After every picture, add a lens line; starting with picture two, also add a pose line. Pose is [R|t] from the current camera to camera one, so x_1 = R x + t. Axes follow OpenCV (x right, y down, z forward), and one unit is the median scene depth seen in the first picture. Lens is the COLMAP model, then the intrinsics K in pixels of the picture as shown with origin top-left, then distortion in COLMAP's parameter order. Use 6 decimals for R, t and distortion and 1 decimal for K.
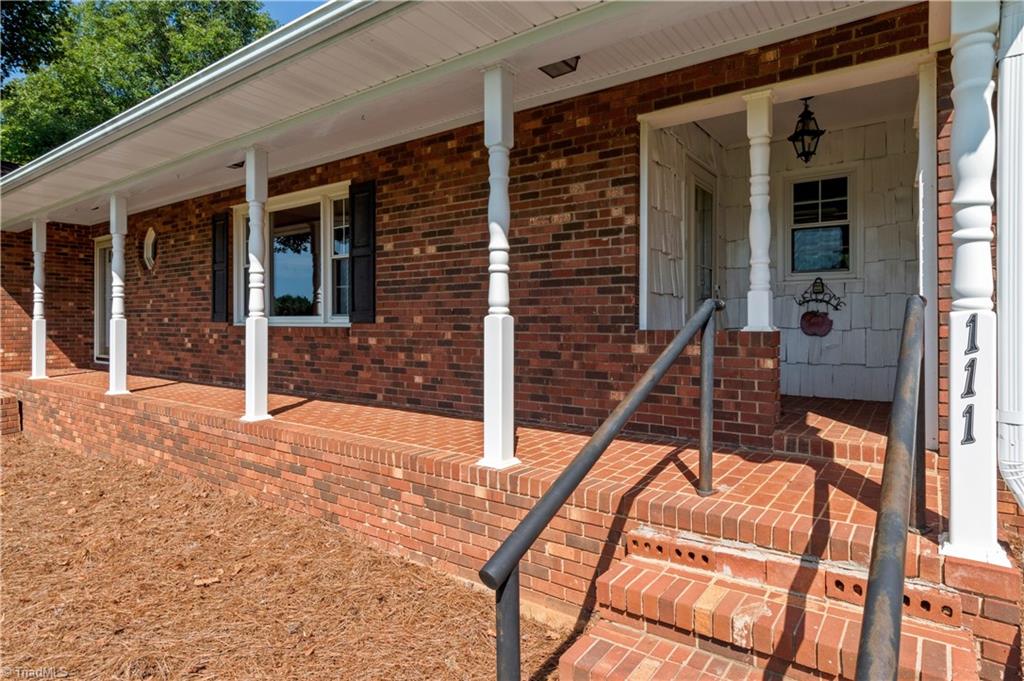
lens RADIAL K [[553.0, 0, 537.5], [0, 553.0, 328.5], [0, 0, 1]] dist [-0.002035, -0.000651]
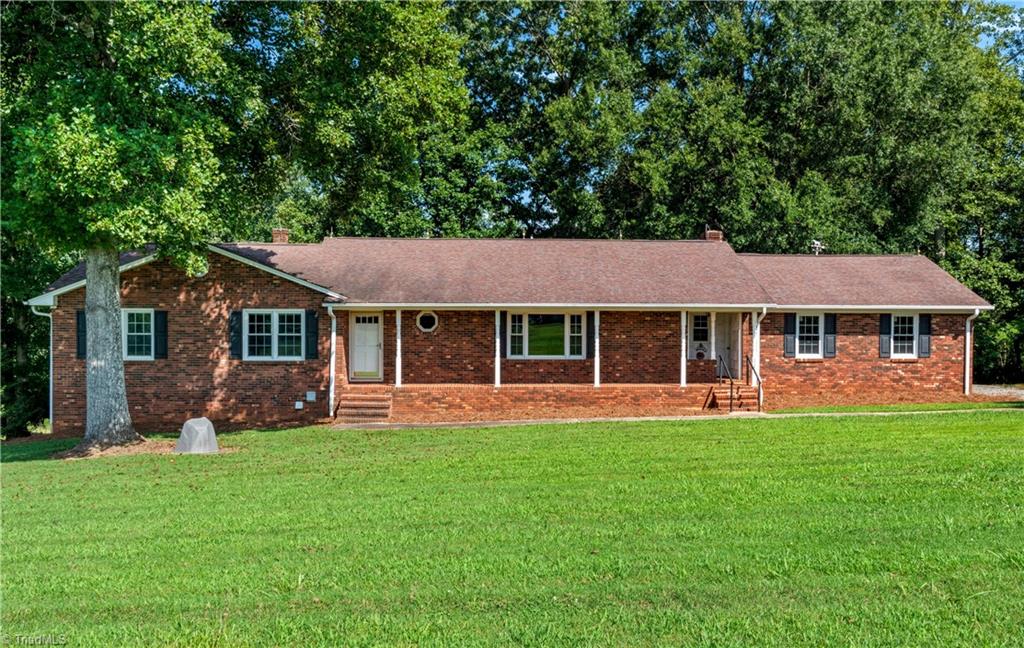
lens RADIAL K [[921.5, 0, 512.0], [0, 921.5, 324.0], [0, 0, 1]] dist [0.004722, -0.005338]
pose [[0.813516, -0.007465, 0.581494, -3.952273], [0.003551, 0.999963, 0.007869, -0.259790], [-0.581531, -0.004337, 0.813513, -3.143653]]
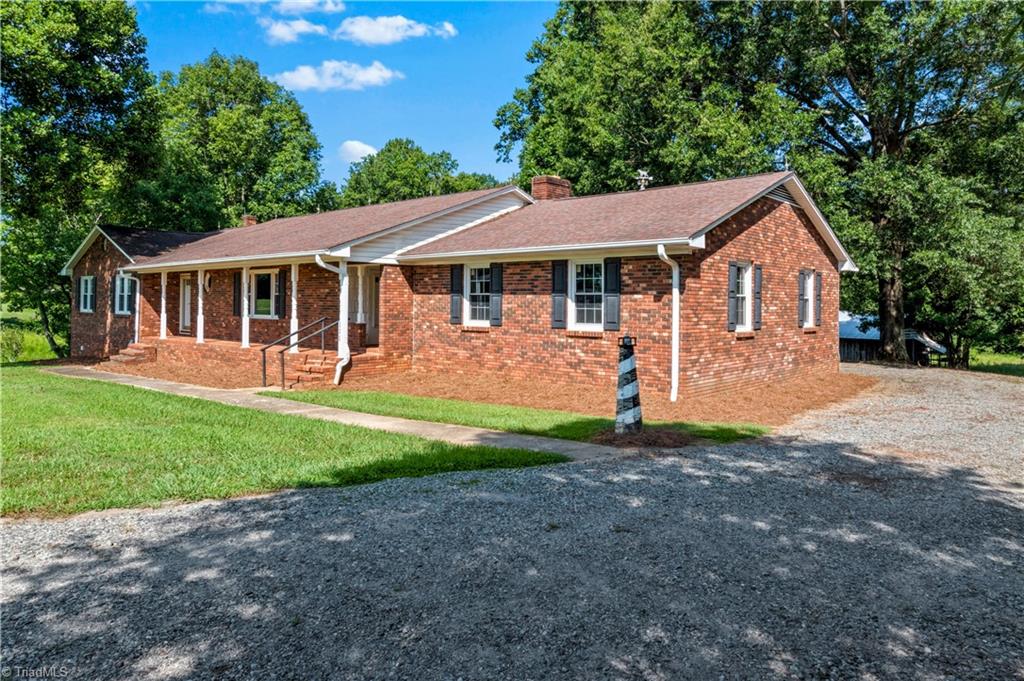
lens RADIAL K [[659.5, 0, 514.2], [0, 659.5, 302.5], [0, 0, 1]] dist [0.001997, 0.000548]
pose [[0.991758, 0.008405, -0.127848, 1.454016], [-0.010178, 0.999861, -0.013215, -0.064988], [0.127719, 0.014407, 0.991706, -2.484827]]
